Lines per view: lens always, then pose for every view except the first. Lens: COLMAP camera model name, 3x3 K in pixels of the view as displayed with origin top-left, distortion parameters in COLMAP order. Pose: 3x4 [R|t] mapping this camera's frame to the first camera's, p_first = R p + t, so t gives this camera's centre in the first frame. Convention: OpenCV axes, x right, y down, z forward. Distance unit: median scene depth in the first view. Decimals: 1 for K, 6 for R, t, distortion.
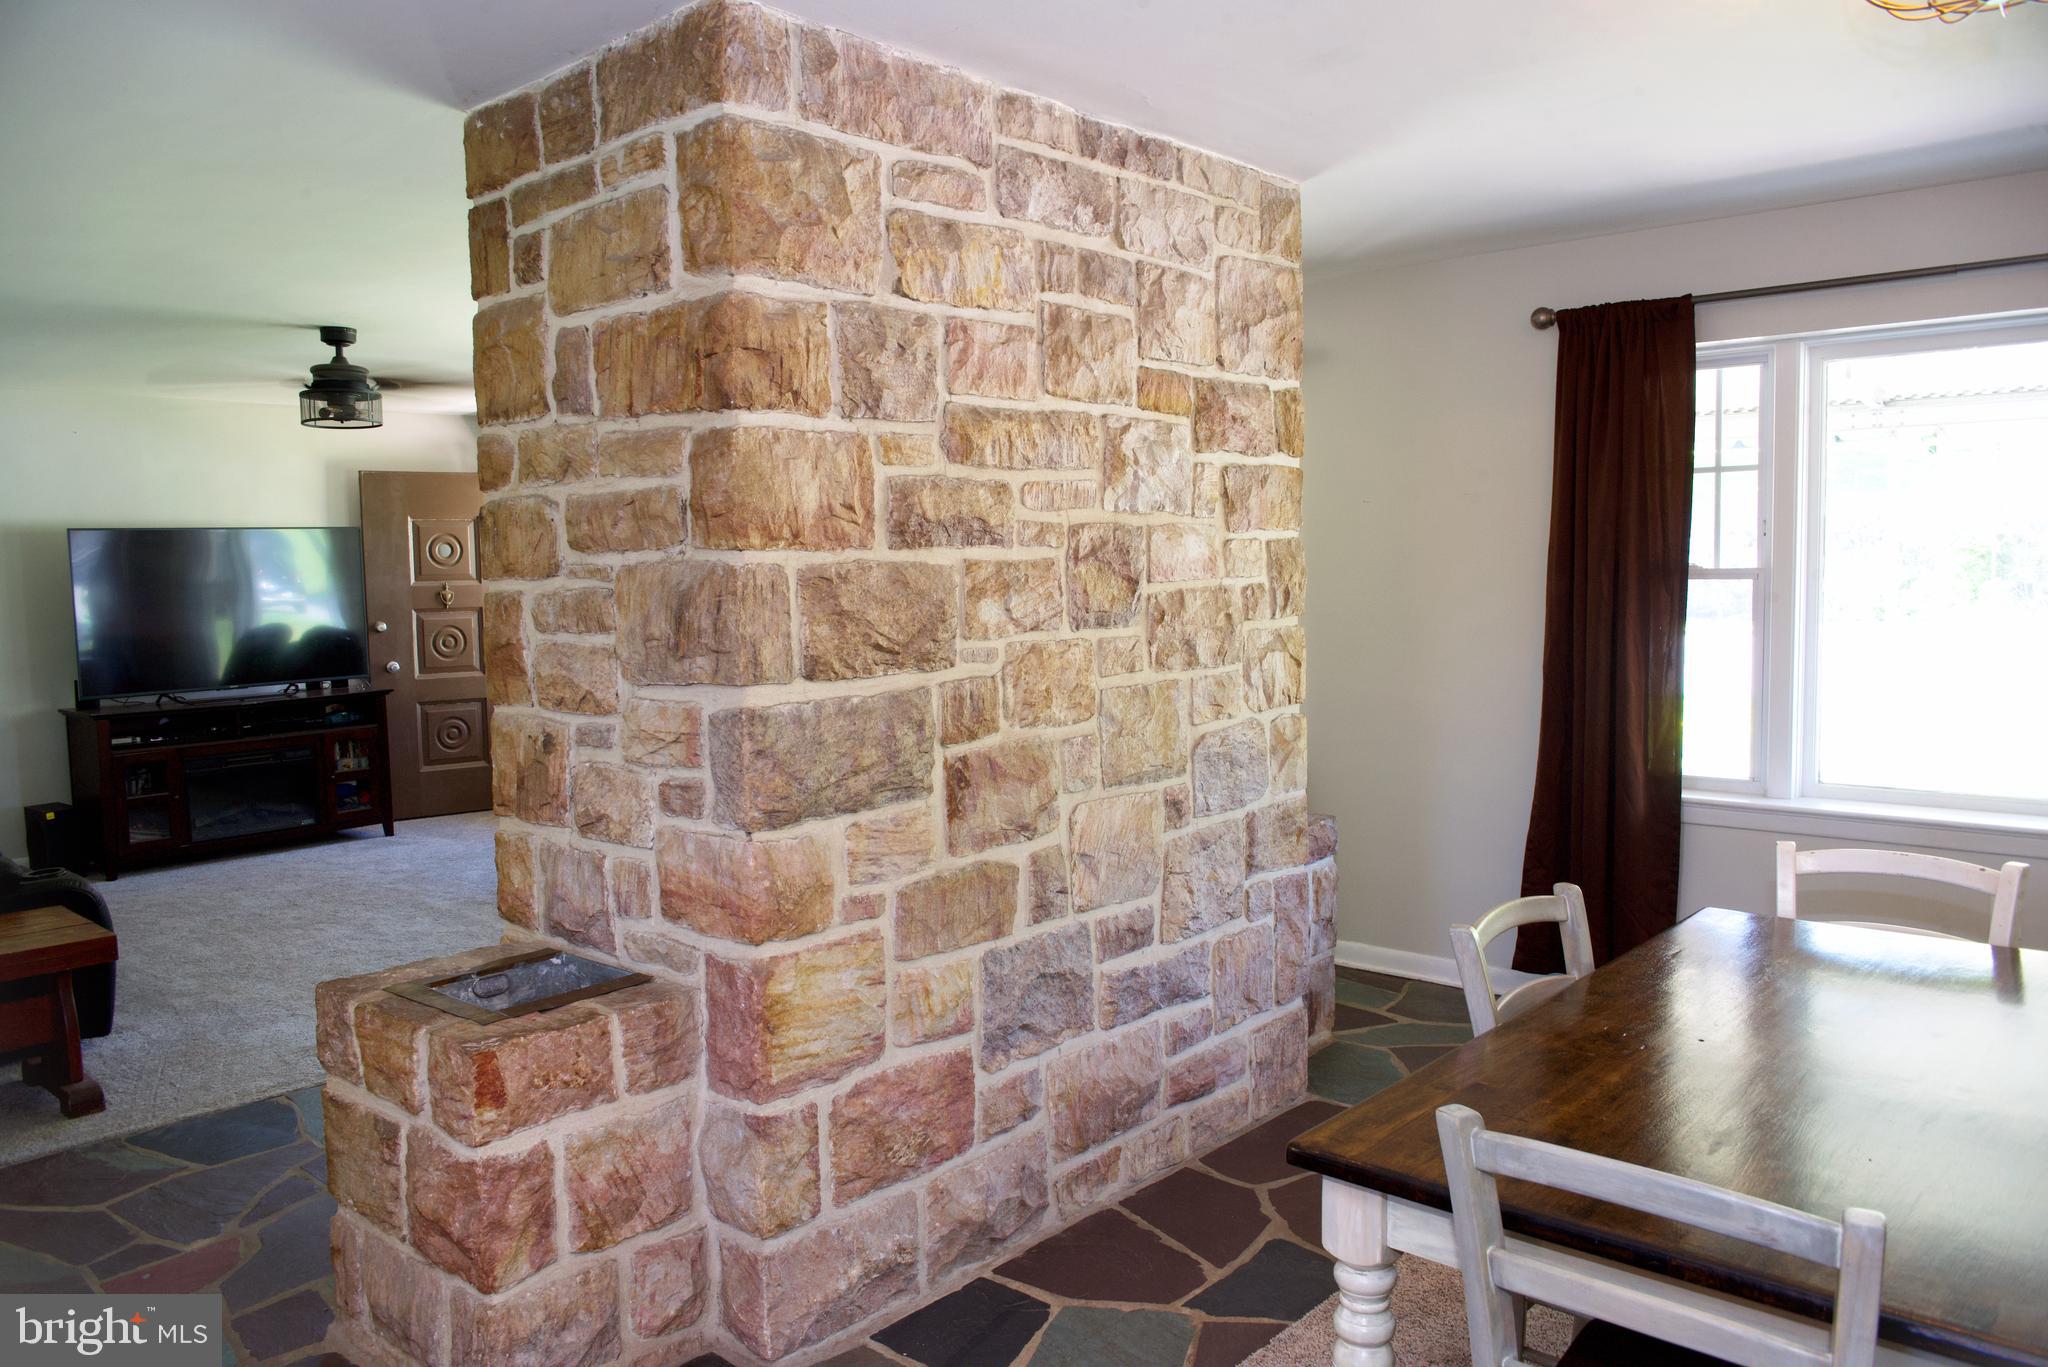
lens RADIAL K [[1490.2, 0, 1024.0], [0, 1490.2, 683.5], [0, 0, 1]] dist [-0.063920, 0.042429]
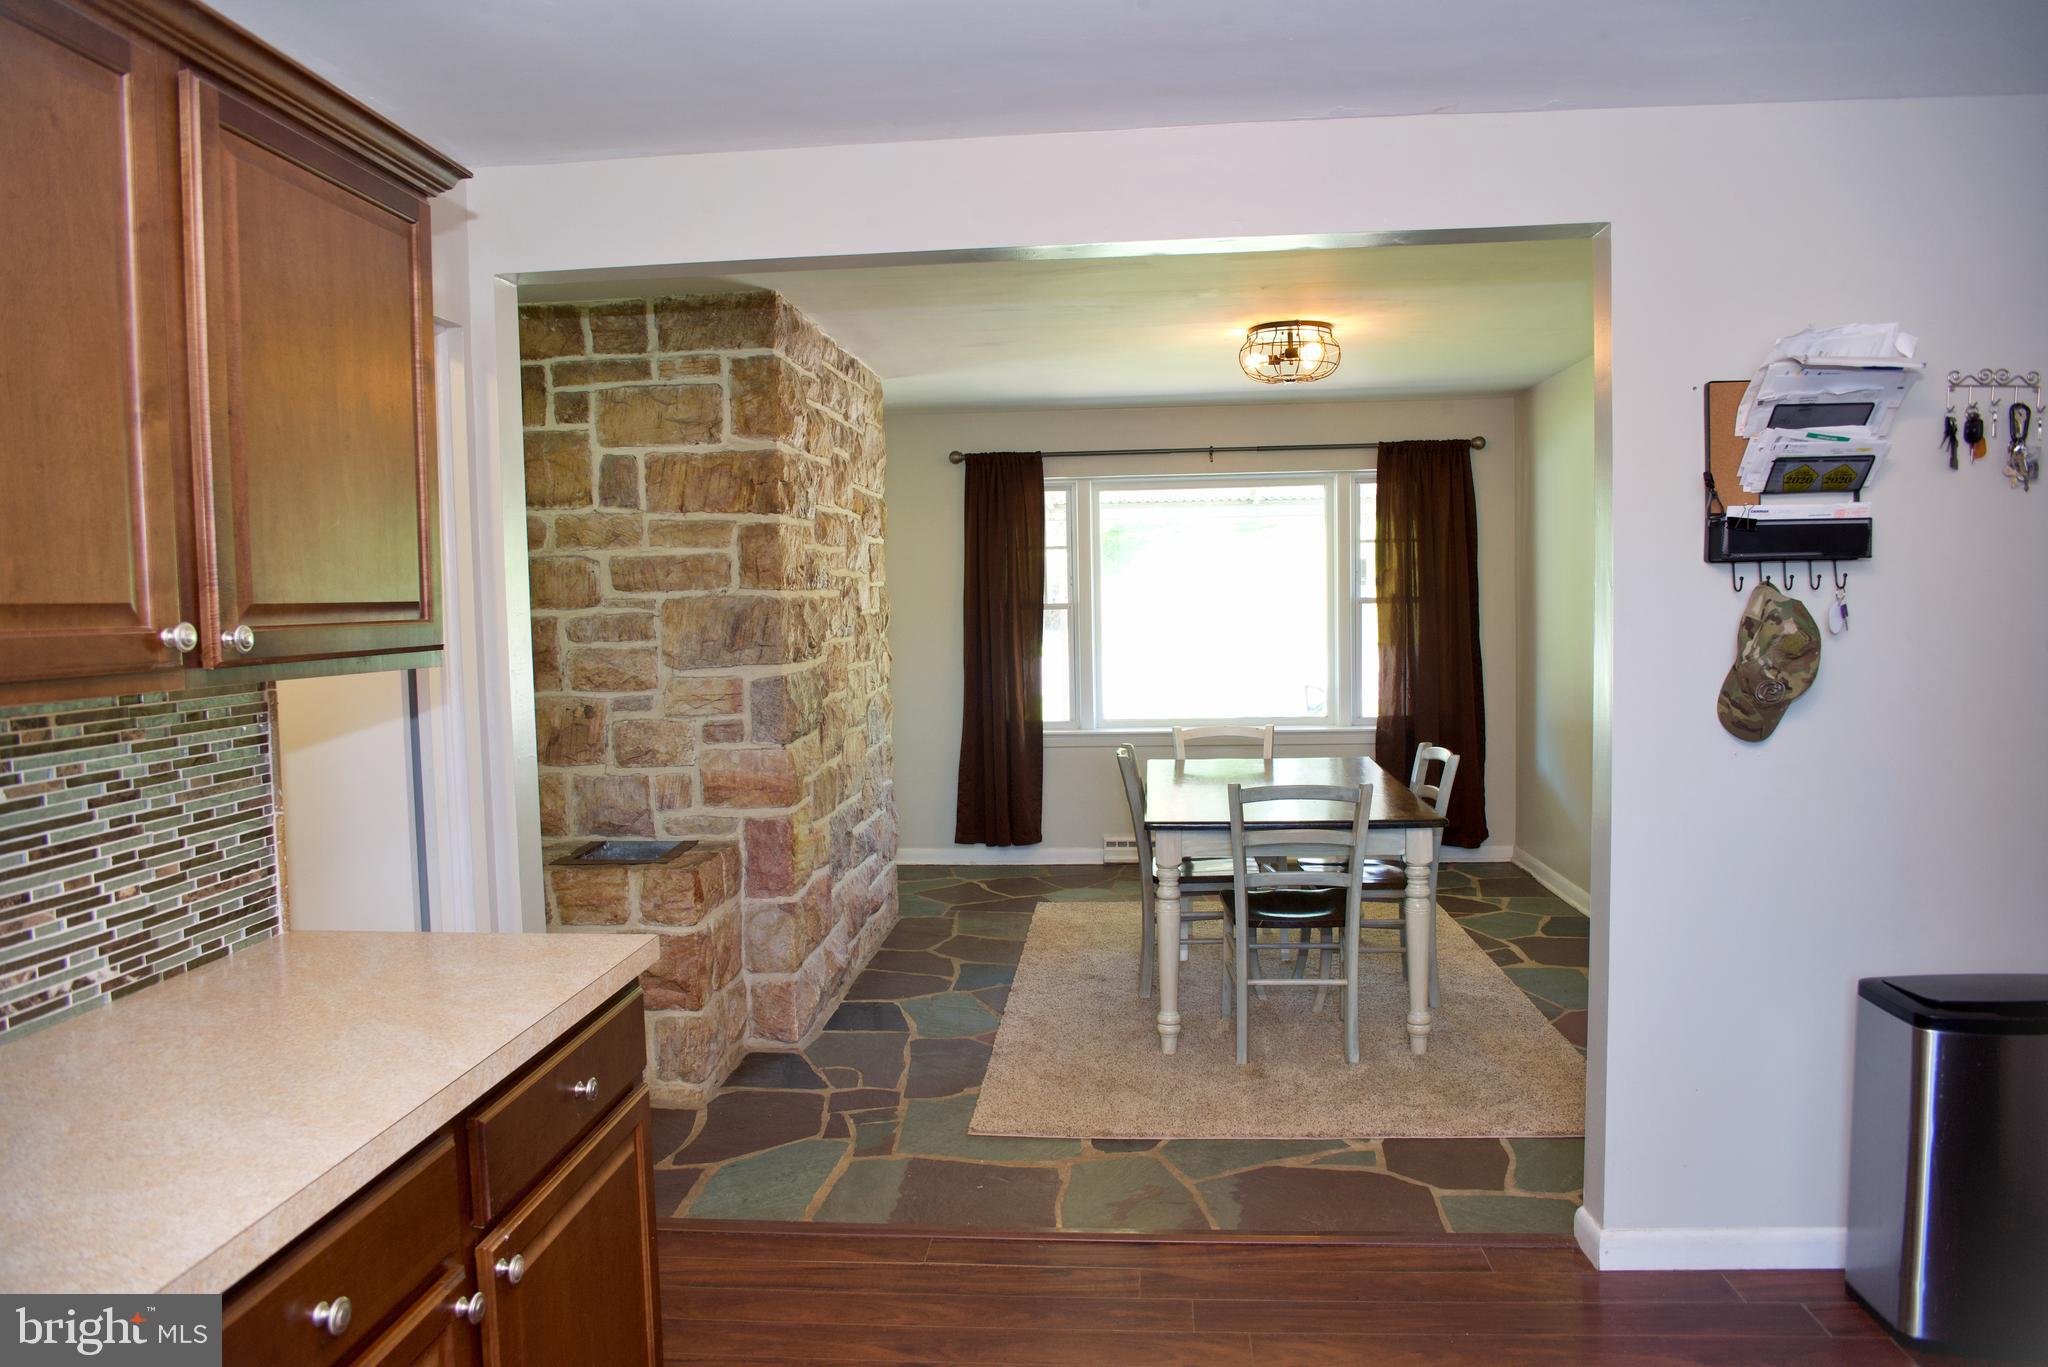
lens RADIAL K [[1363.7, 0, 1024.0], [0, 1363.7, 683.5], [0, 0, 1]] dist [-0.046593, 0.006273]
pose [[0.797674, -0.038165, 0.601880, -0.854309], [0.055786, 0.998386, -0.010627, 0.053844], [-0.600503, 0.042054, 0.798516, -0.460046]]
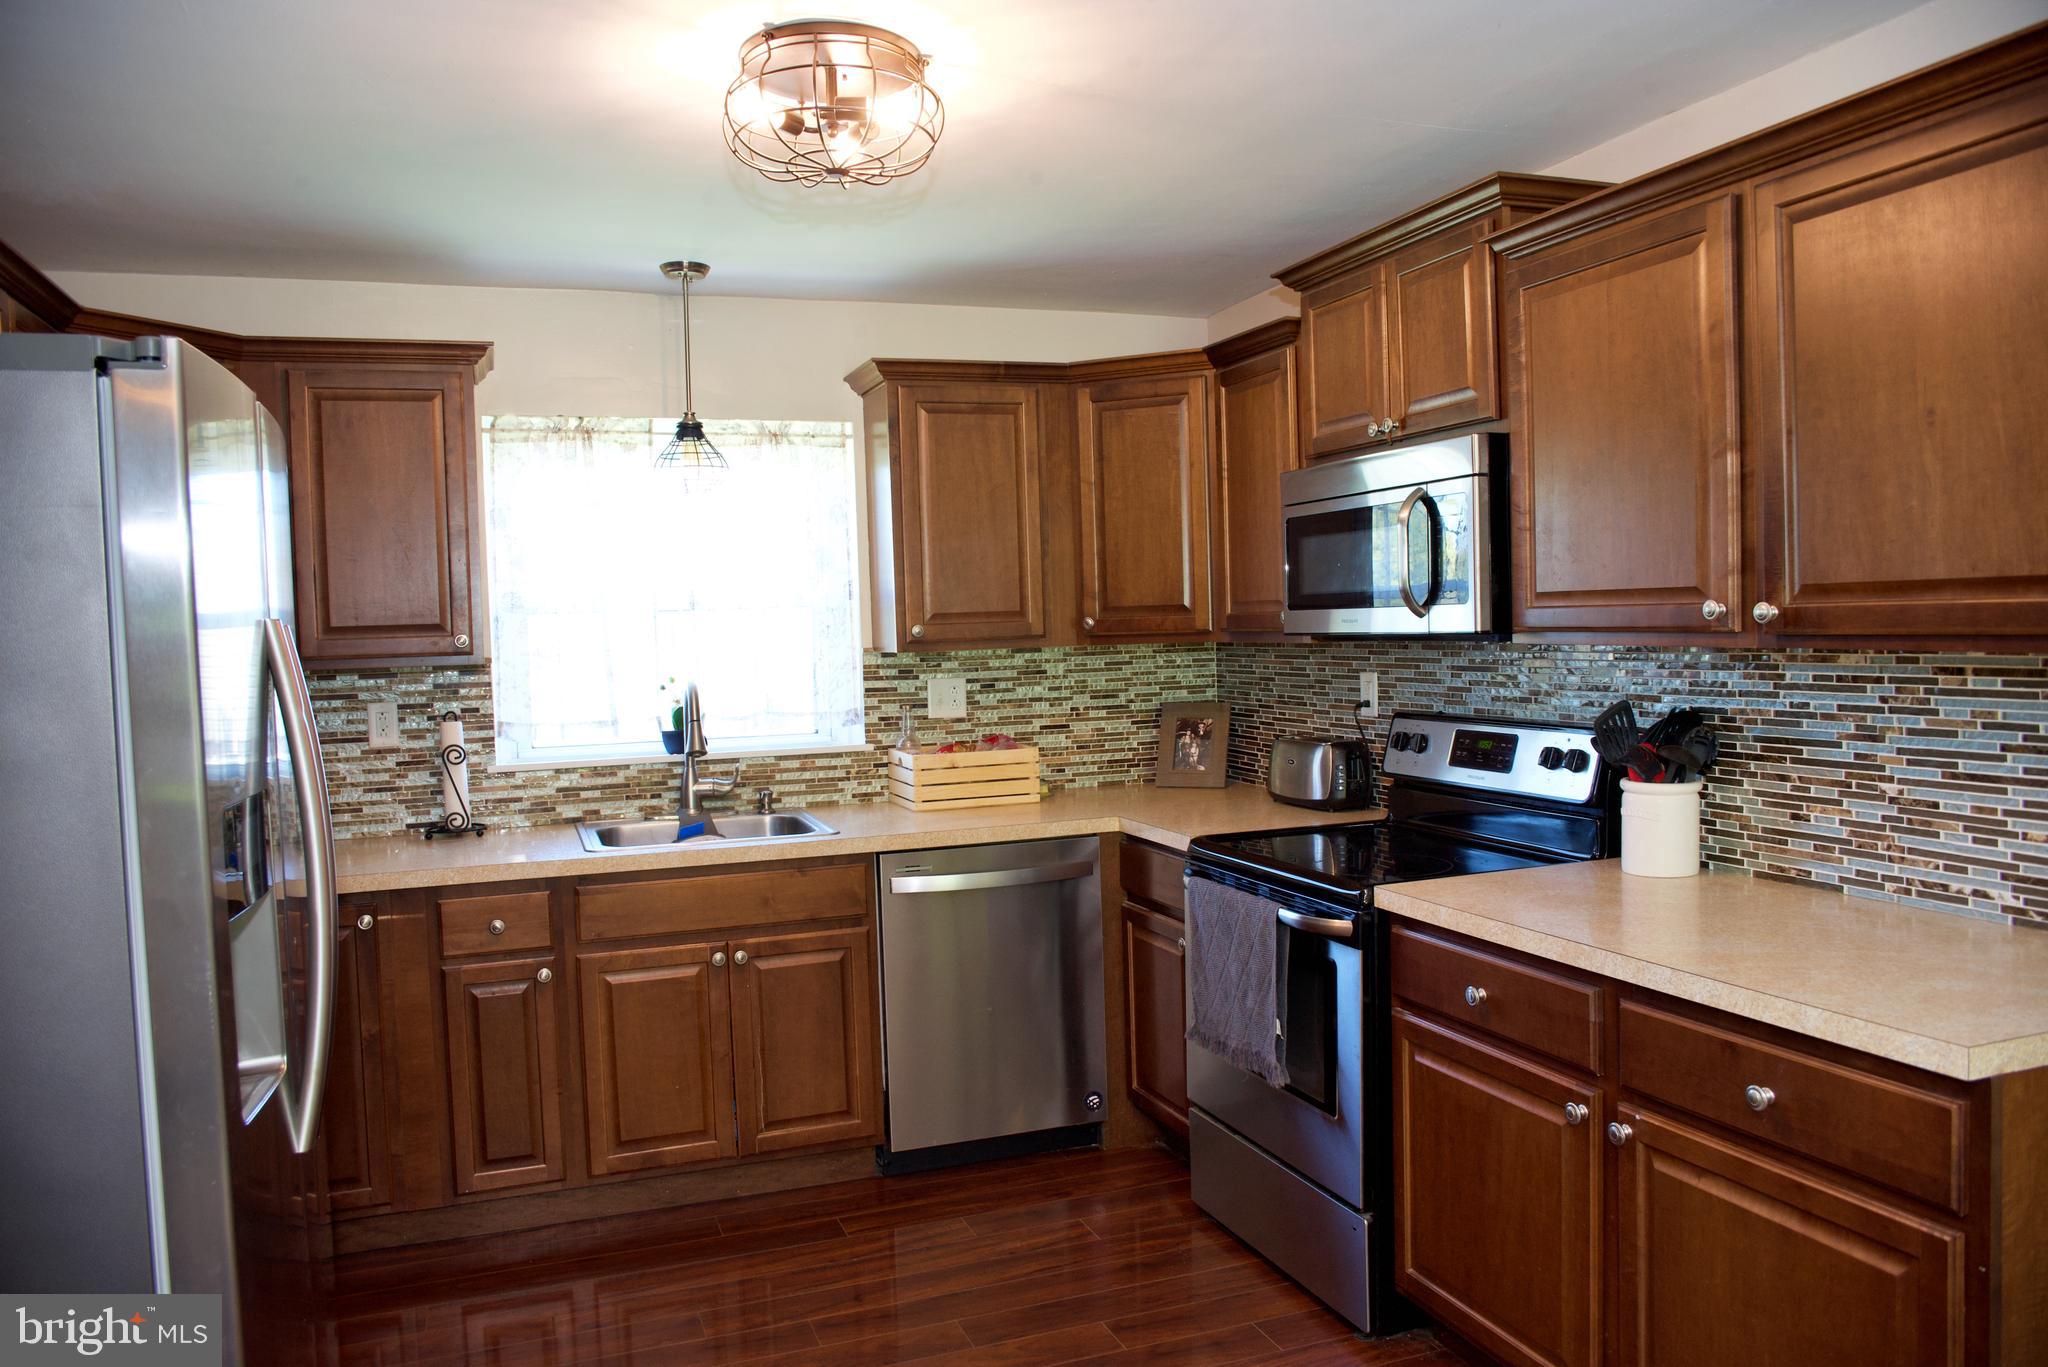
lens RADIAL K [[1490.2, 0, 1024.0], [0, 1490.2, 683.5], [0, 0, 1]] dist [-0.063920, 0.042429]
pose [[-0.462427, 0.070555, -0.883846, 0.118261], [-0.031850, 0.994864, 0.096081, -0.014939], [0.886085, 0.072581, -0.457804, 0.199159]]
